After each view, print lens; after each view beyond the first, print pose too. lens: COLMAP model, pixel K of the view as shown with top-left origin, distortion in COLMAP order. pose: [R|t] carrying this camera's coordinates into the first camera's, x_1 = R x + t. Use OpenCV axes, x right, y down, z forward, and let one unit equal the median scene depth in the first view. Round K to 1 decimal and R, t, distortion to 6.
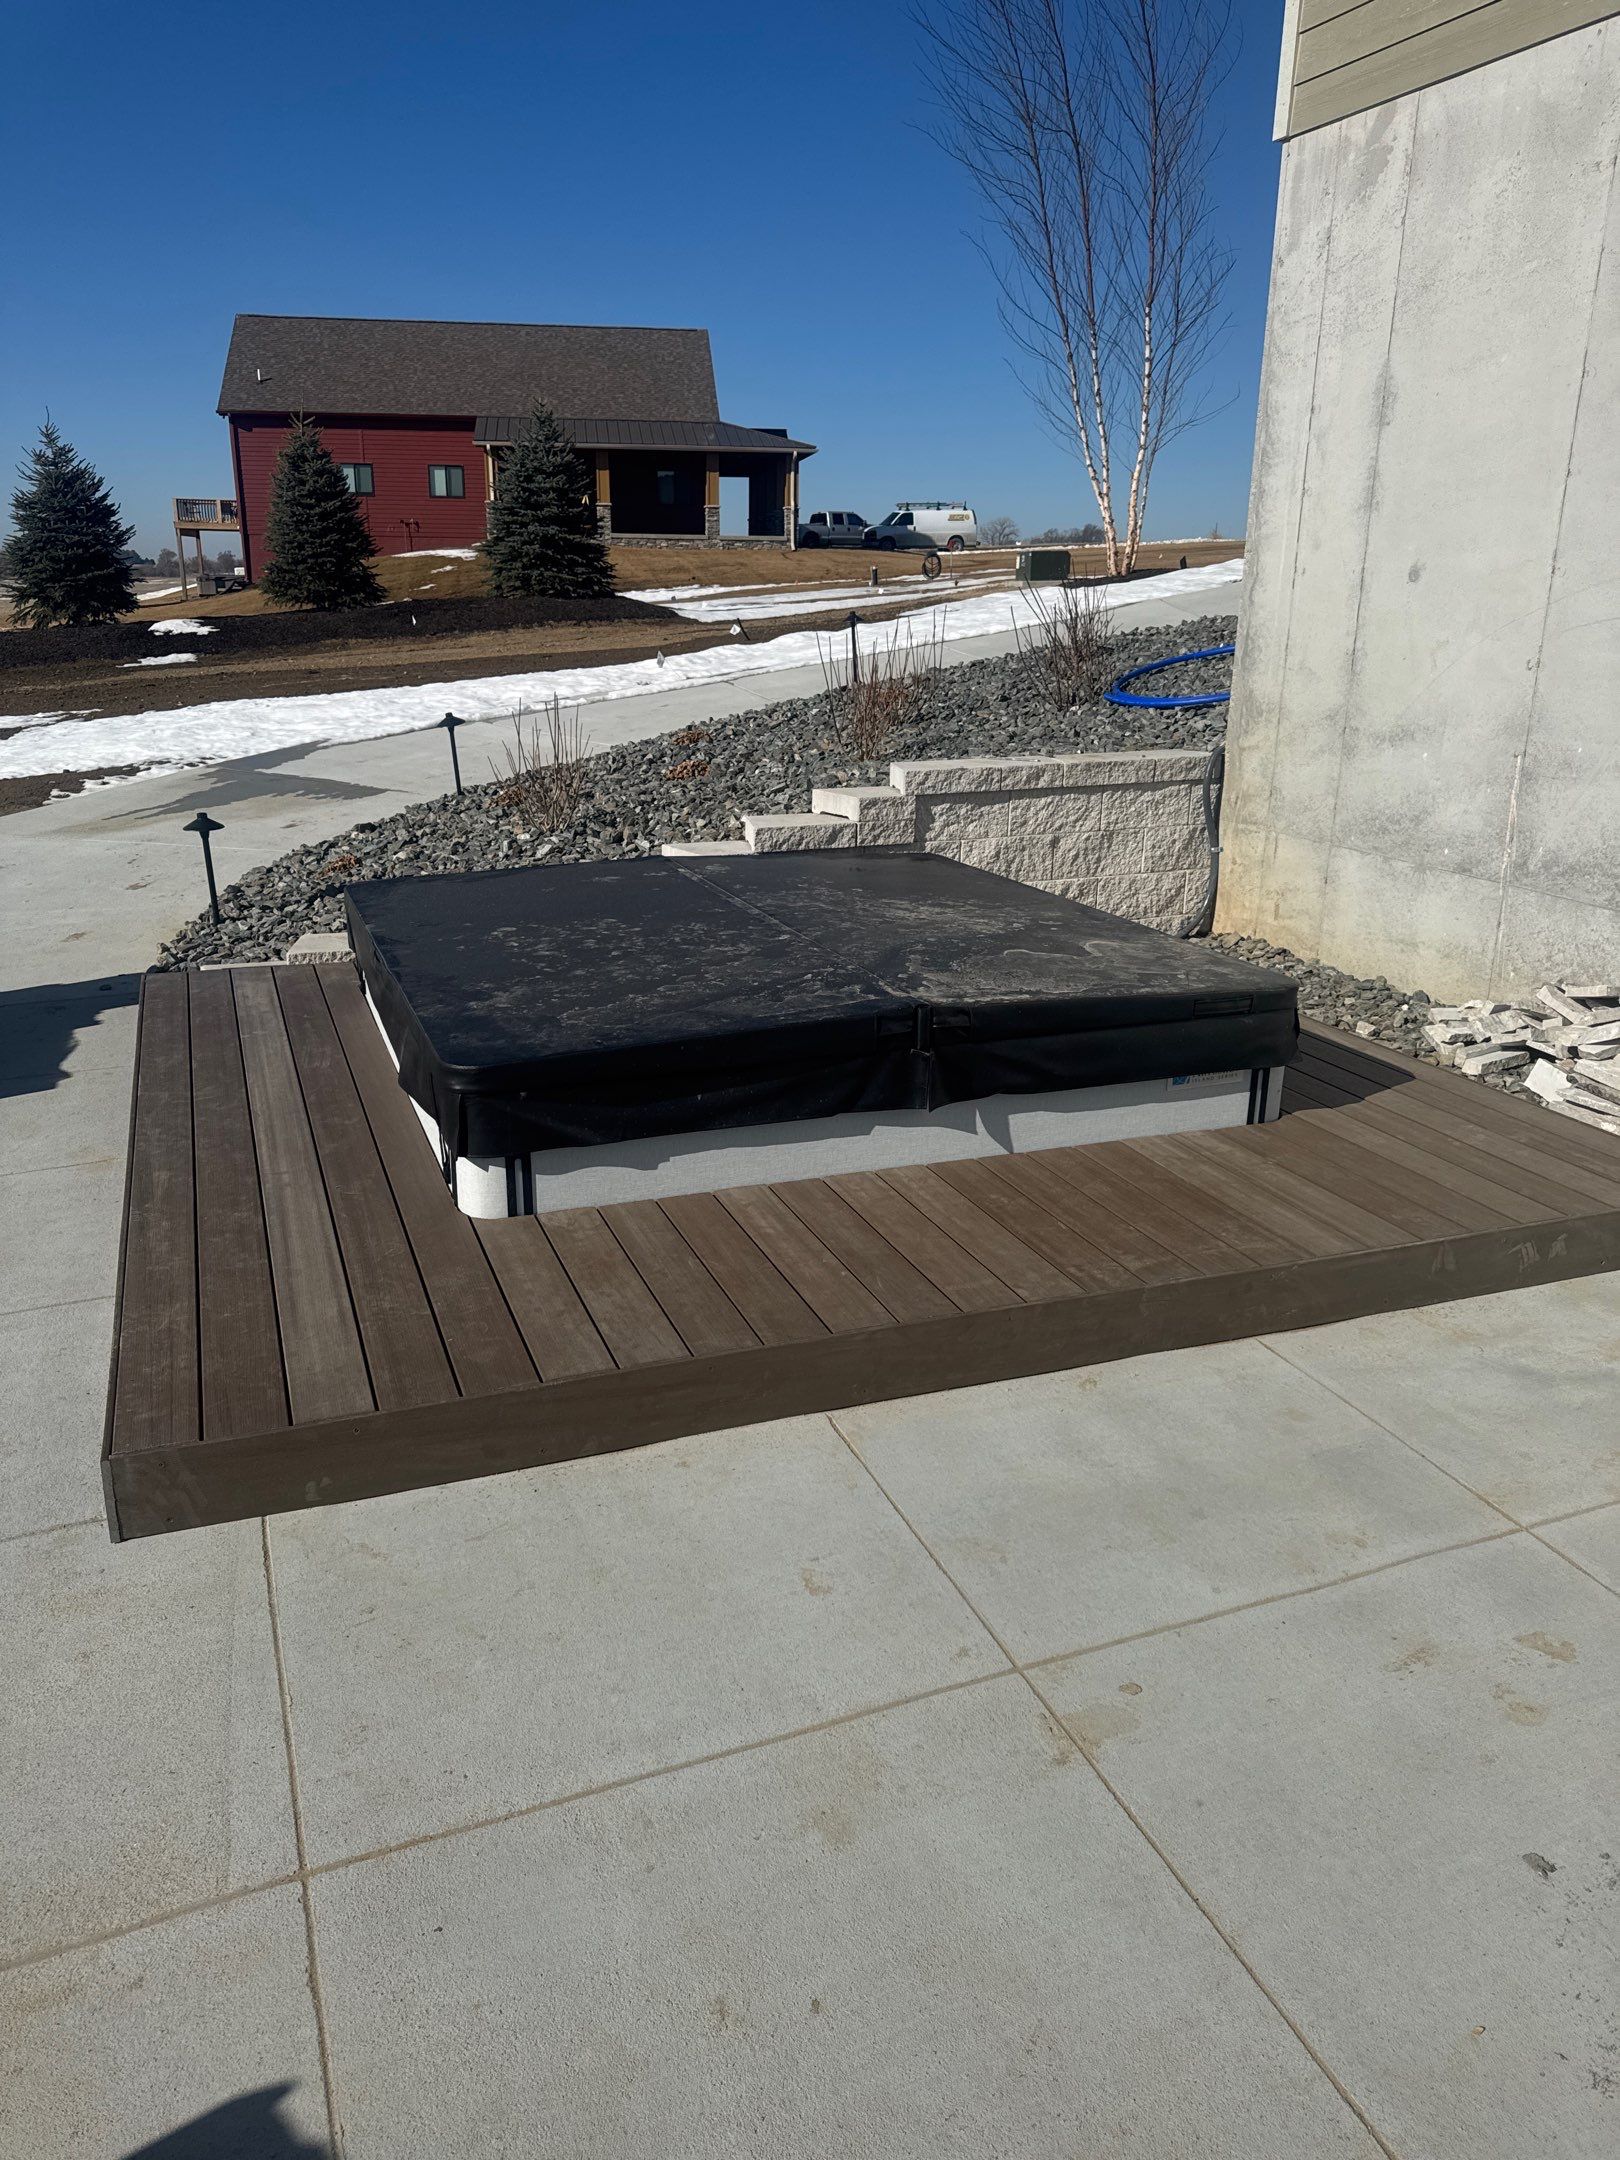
lens RADIAL K [[1513.3, 0, 810.0], [0, 1513.3, 1080.0], [0, 0, 1]] dist [-0.003315, -0.005589]
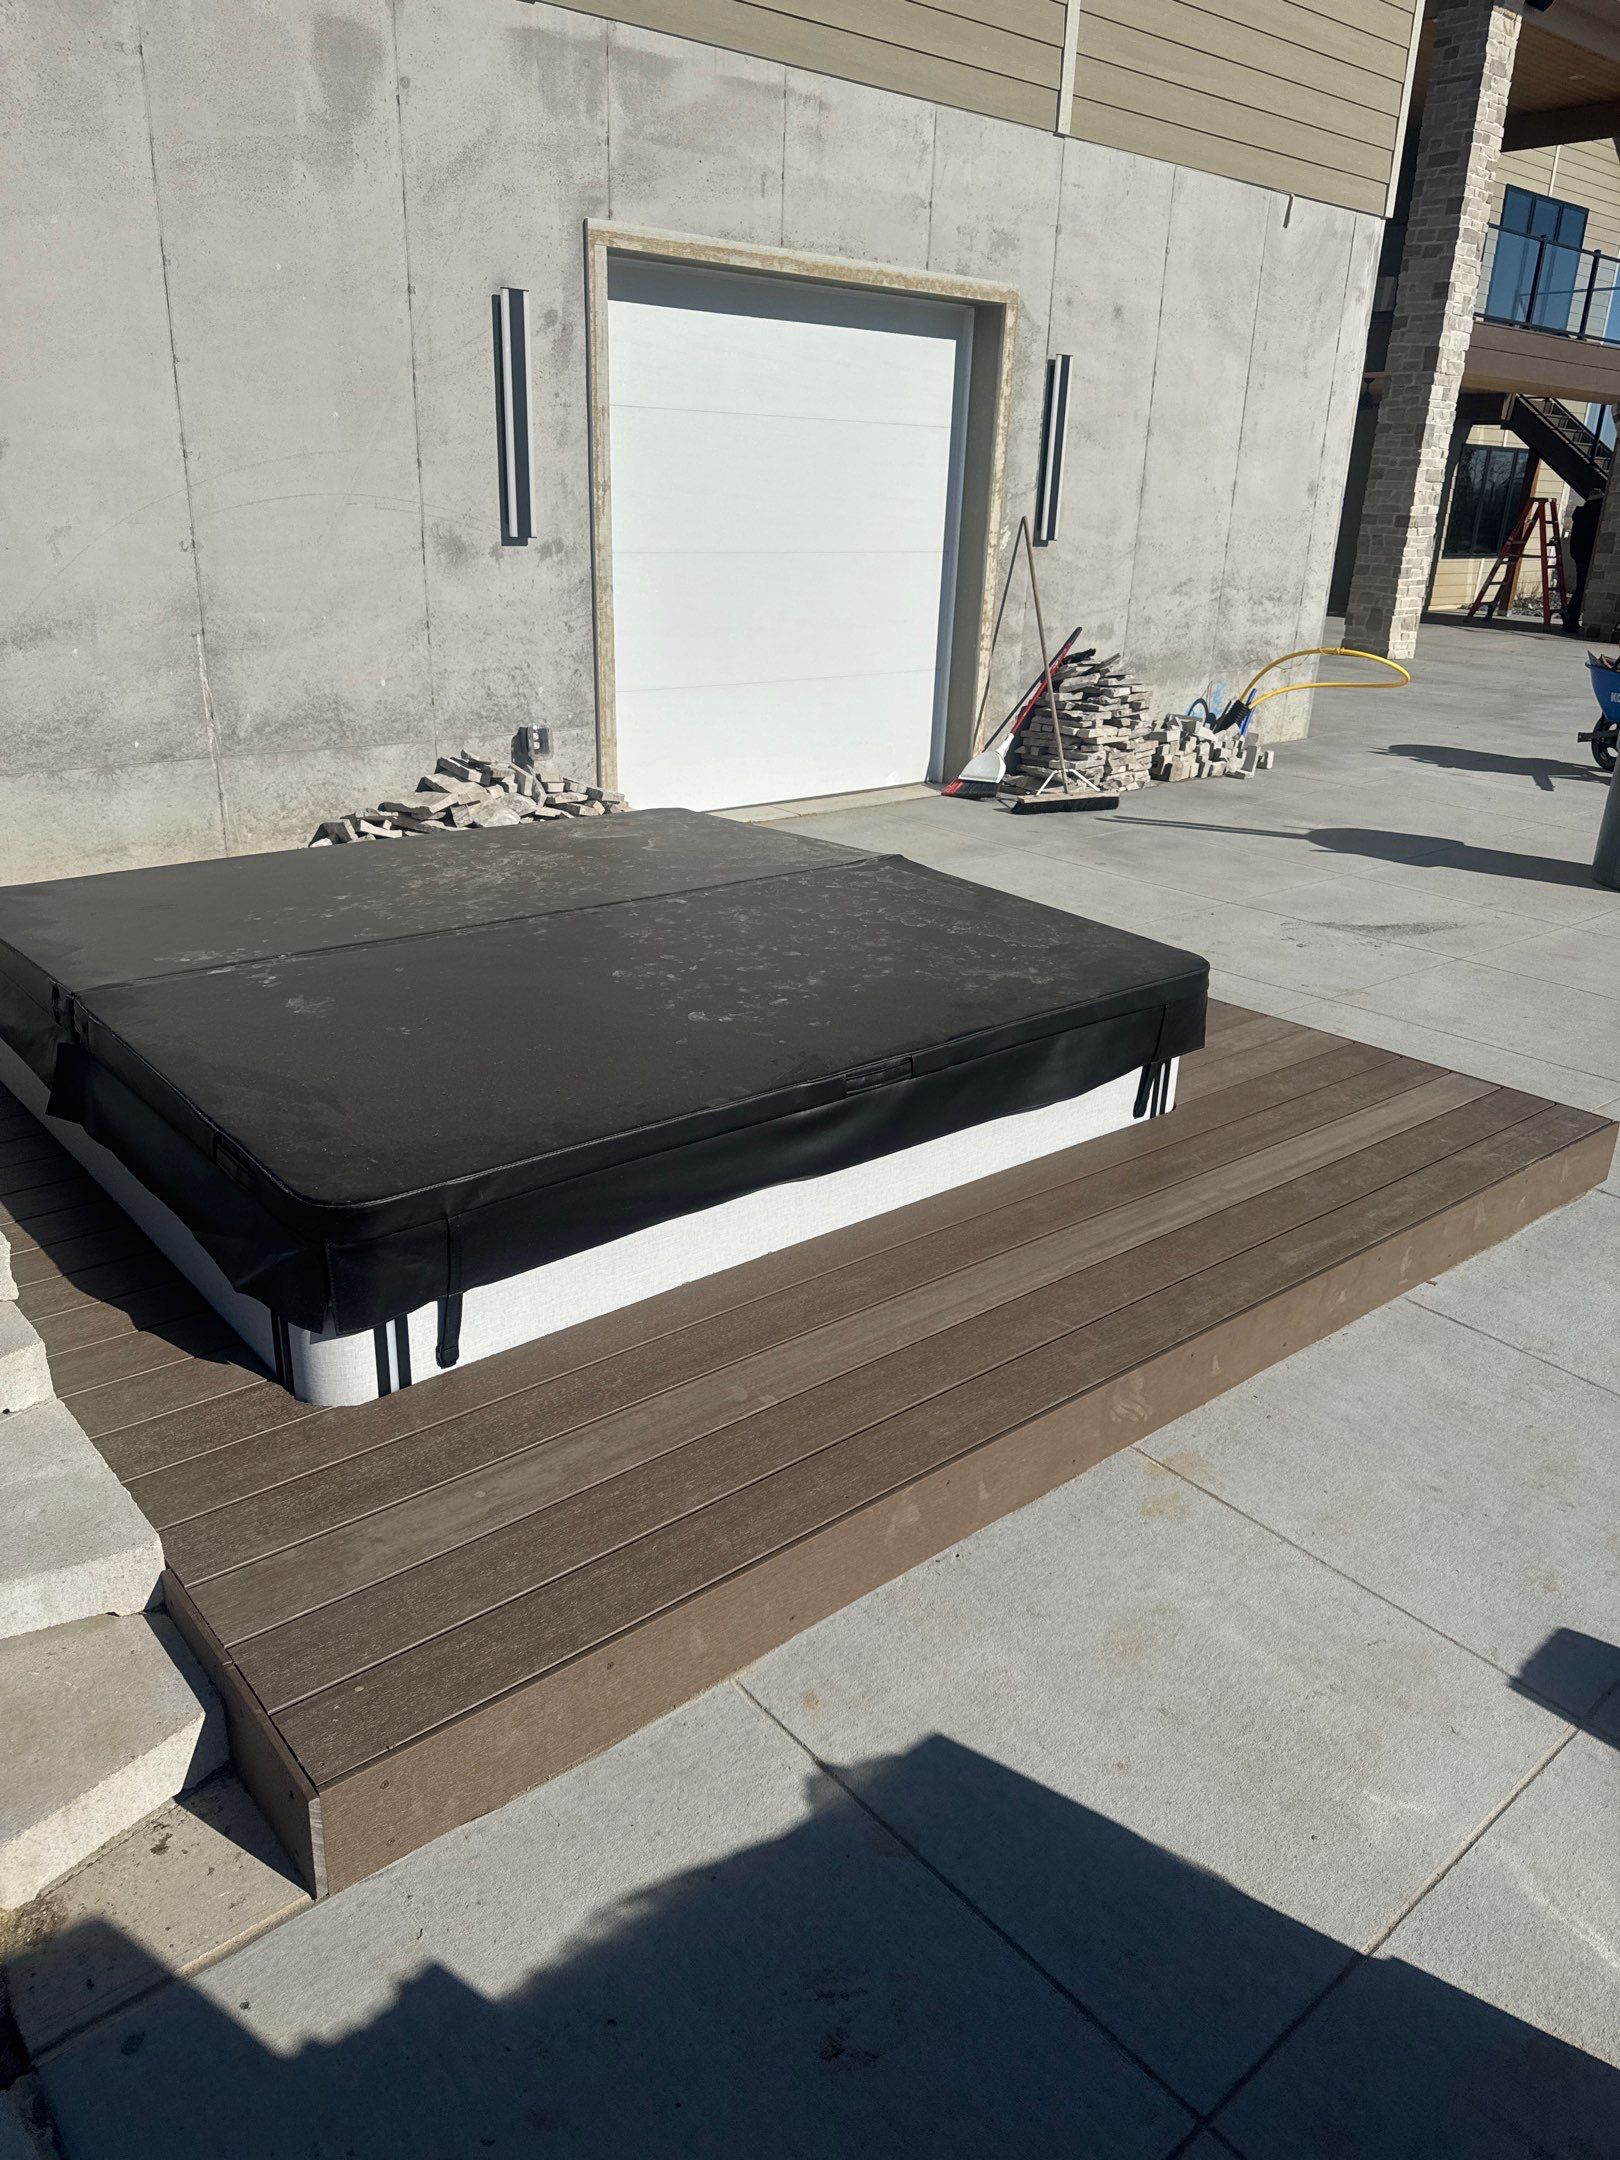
lens RADIAL K [[1507.9, 0, 810.0], [0, 1507.9, 1080.0], [0, 0, 1]] dist [0.002506, -0.003089]
pose [[-0.318183, -0.366813, 0.874190, -0.719457], [0.259904, 0.853032, 0.452533, -0.323928], [-0.911707, 0.371194, -0.176084, 0.938506]]
